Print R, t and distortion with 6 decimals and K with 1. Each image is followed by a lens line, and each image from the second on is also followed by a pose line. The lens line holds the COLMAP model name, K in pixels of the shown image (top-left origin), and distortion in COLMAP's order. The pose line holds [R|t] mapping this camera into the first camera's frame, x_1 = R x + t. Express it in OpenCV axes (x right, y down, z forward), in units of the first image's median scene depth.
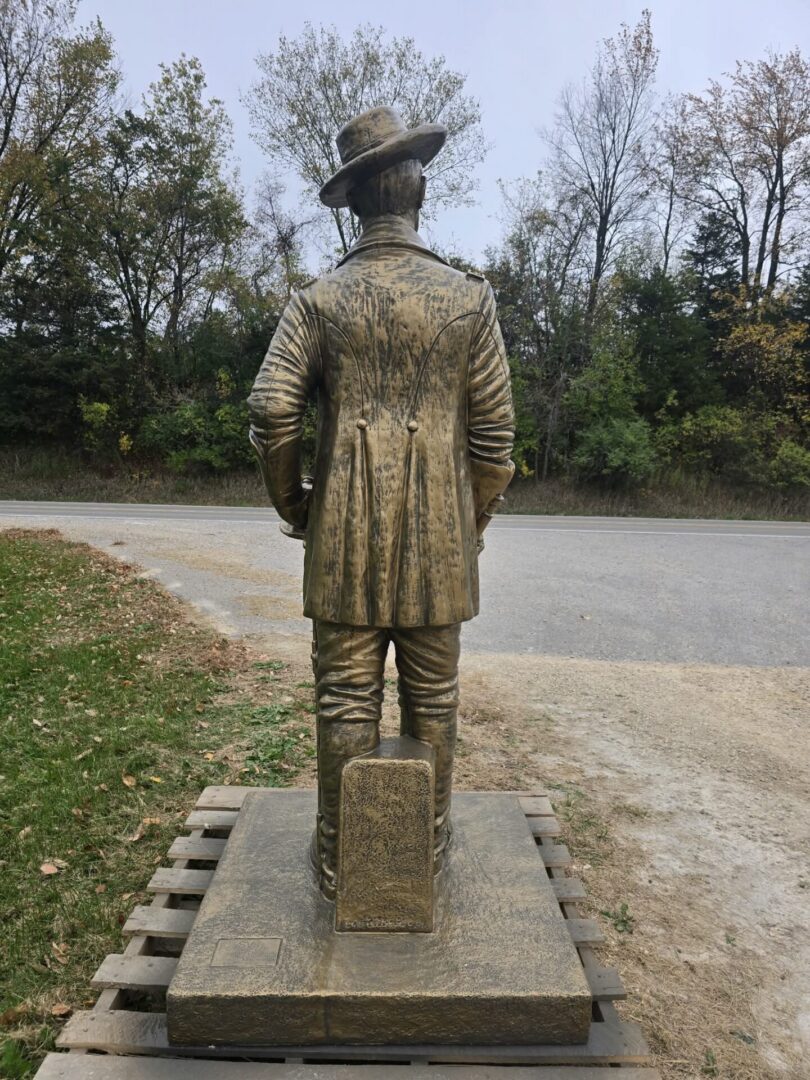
lens RADIAL K [[726.1, 0, 405.0], [0, 726.1, 540.0], [0, 0, 1]] dist [0.052539, -0.044359]
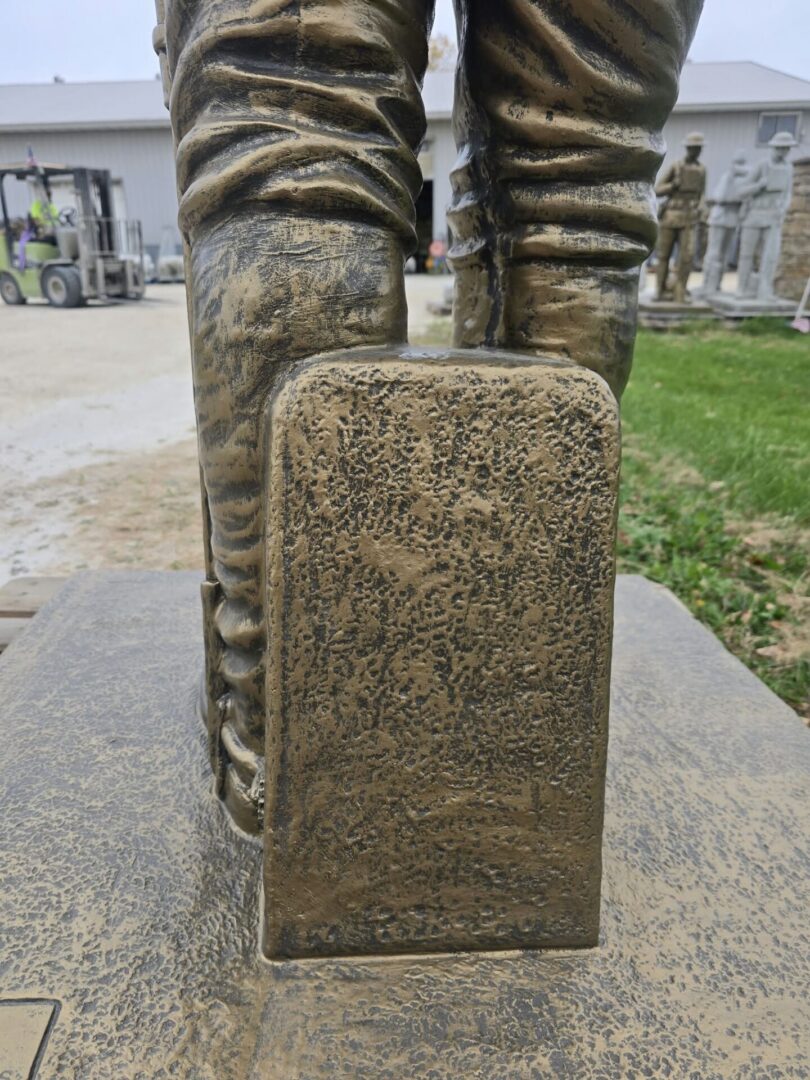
lens RADIAL K [[741.6, 0, 398.9], [0, 741.6, 537.0], [0, 0, 1]] dist [0.044204, -0.054357]
pose [[0.997943, -0.000469, 0.064111, -0.061184], [-0.012358, 0.979815, 0.199525, 0.317550], [-0.062910, -0.199907, 0.977793, 0.748445]]
